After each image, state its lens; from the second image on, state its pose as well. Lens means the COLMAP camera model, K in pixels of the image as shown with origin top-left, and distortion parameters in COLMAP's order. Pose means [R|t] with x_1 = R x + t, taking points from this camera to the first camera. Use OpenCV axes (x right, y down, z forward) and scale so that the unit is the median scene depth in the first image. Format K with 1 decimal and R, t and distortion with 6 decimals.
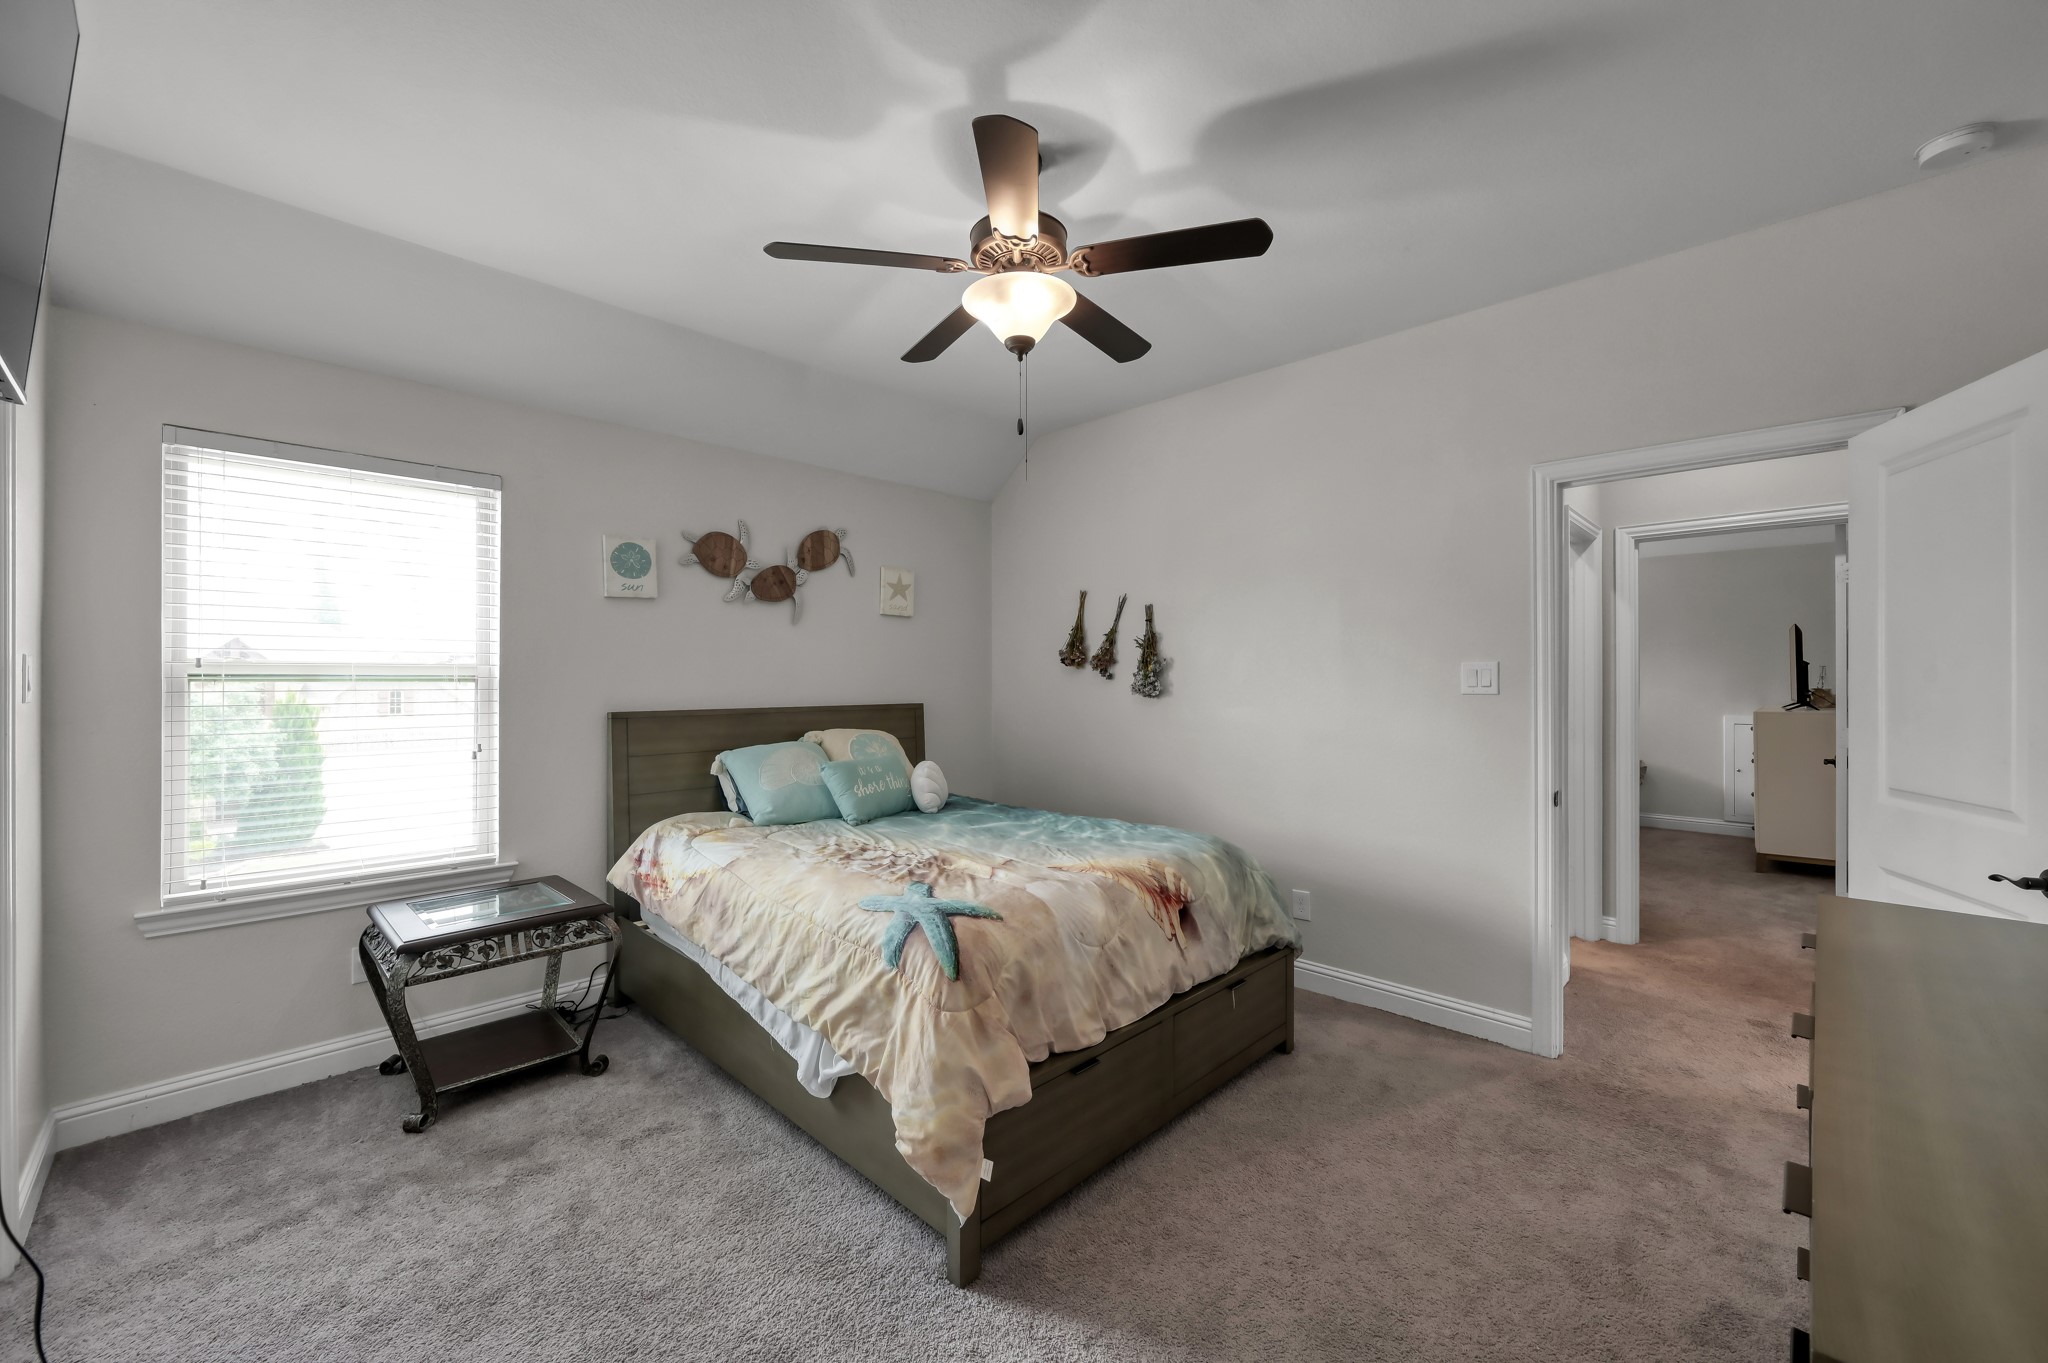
lens RADIAL K [[814.1, 0, 1023.2], [0, 814.1, 679.7], [0, 0, 1]] dist [0.001907, 0.000063]
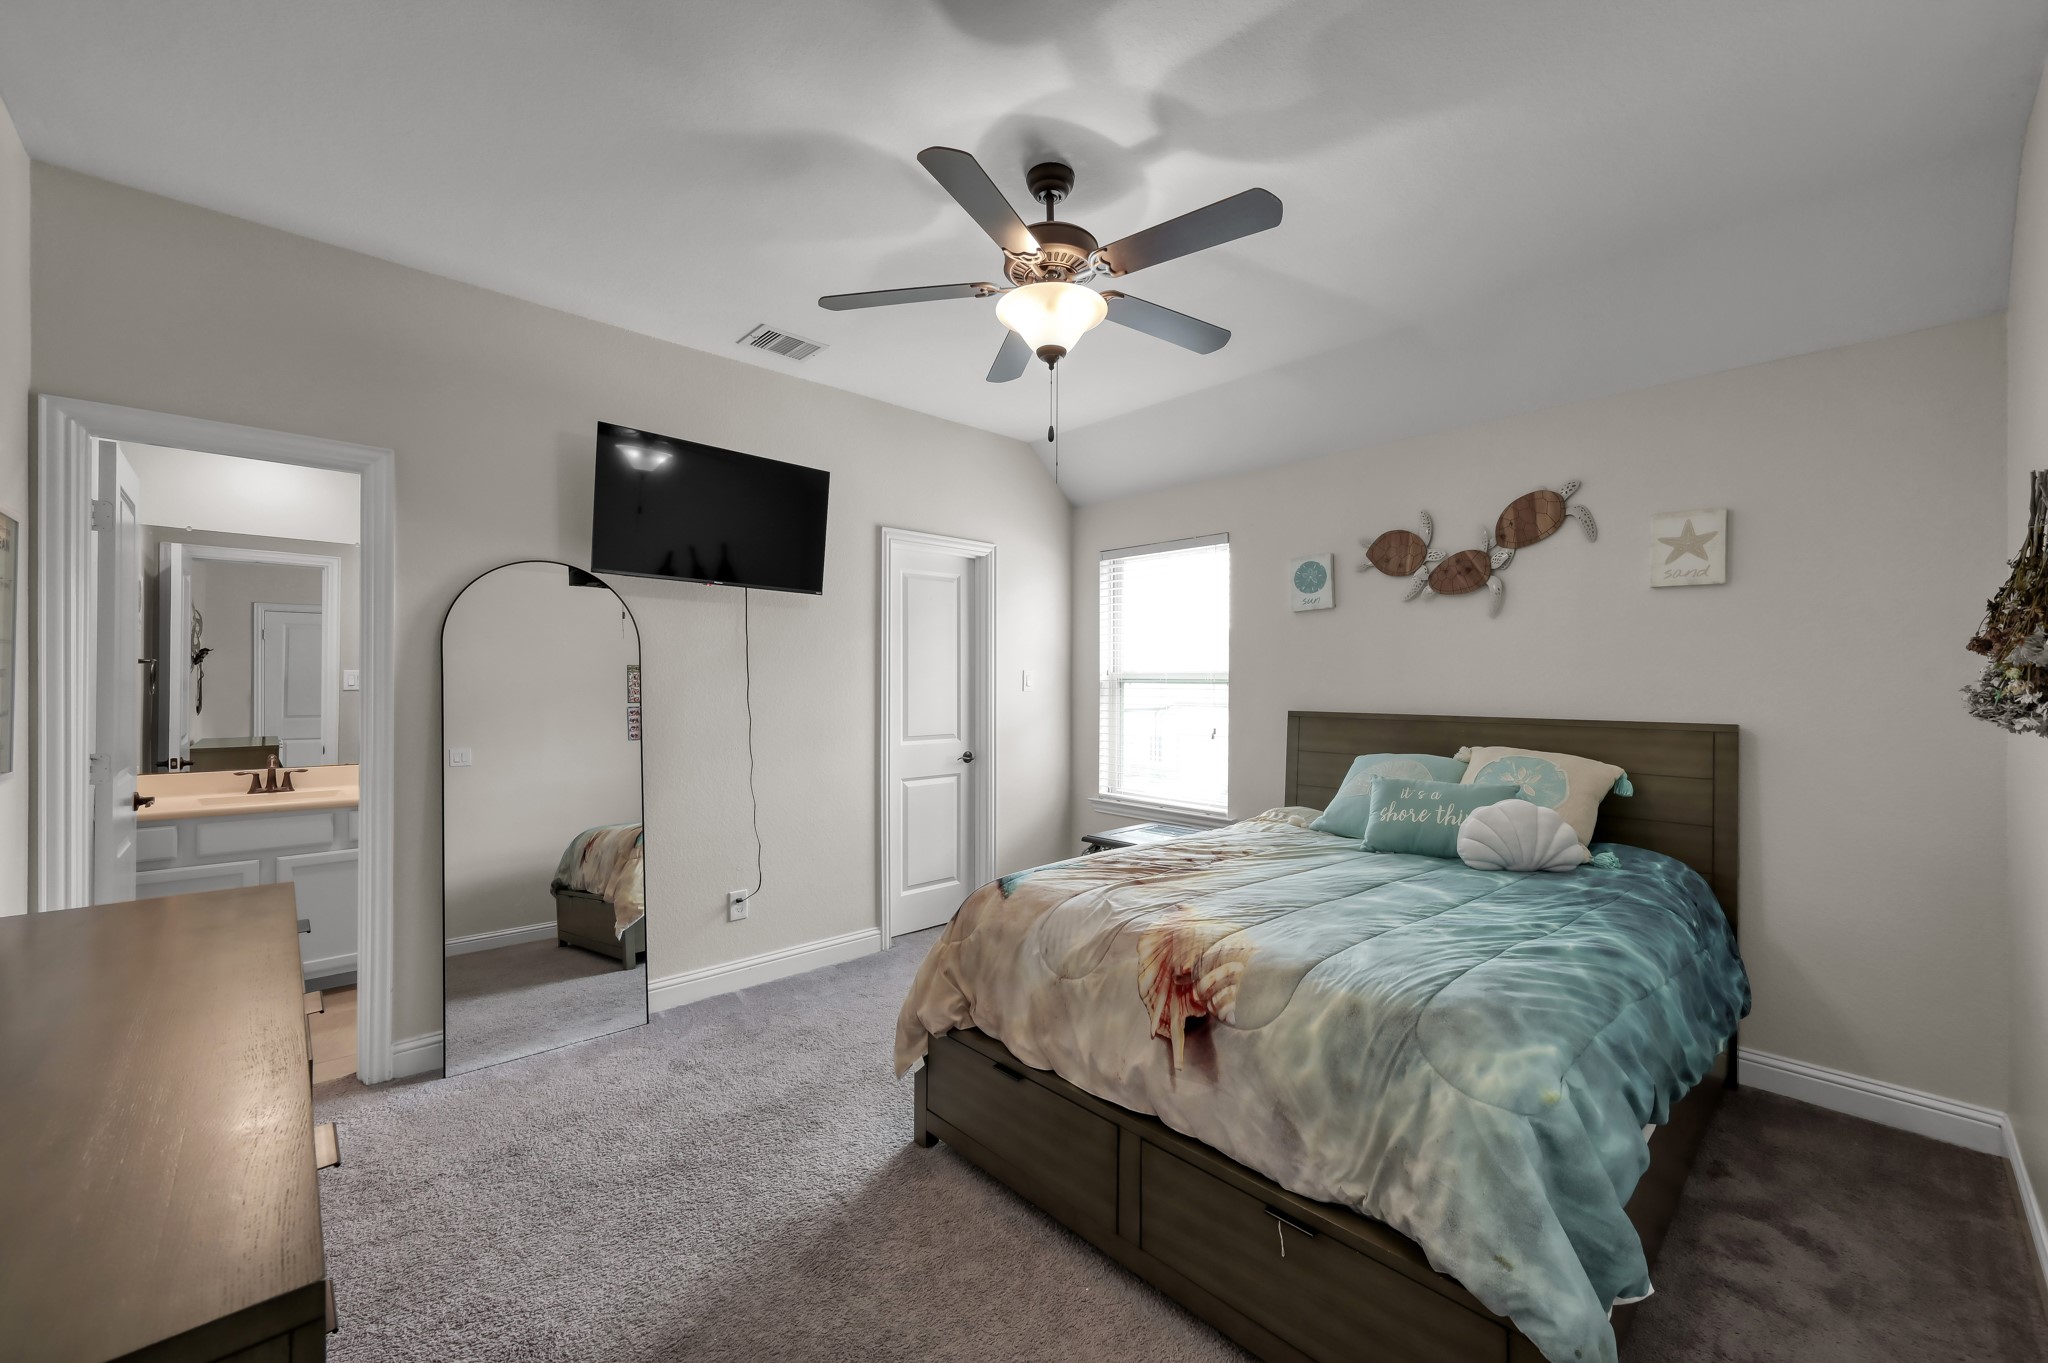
lens RADIAL K [[814.1, 0, 1023.2], [0, 814.1, 679.7], [0, 0, 1]] dist [0.001907, 0.000063]
pose [[-0.052474, -0.001515, -0.998621, 0.601602], [-0.007453, 0.999972, -0.001125, -0.000355], [0.998594, 0.007383, -0.052484, 0.602556]]
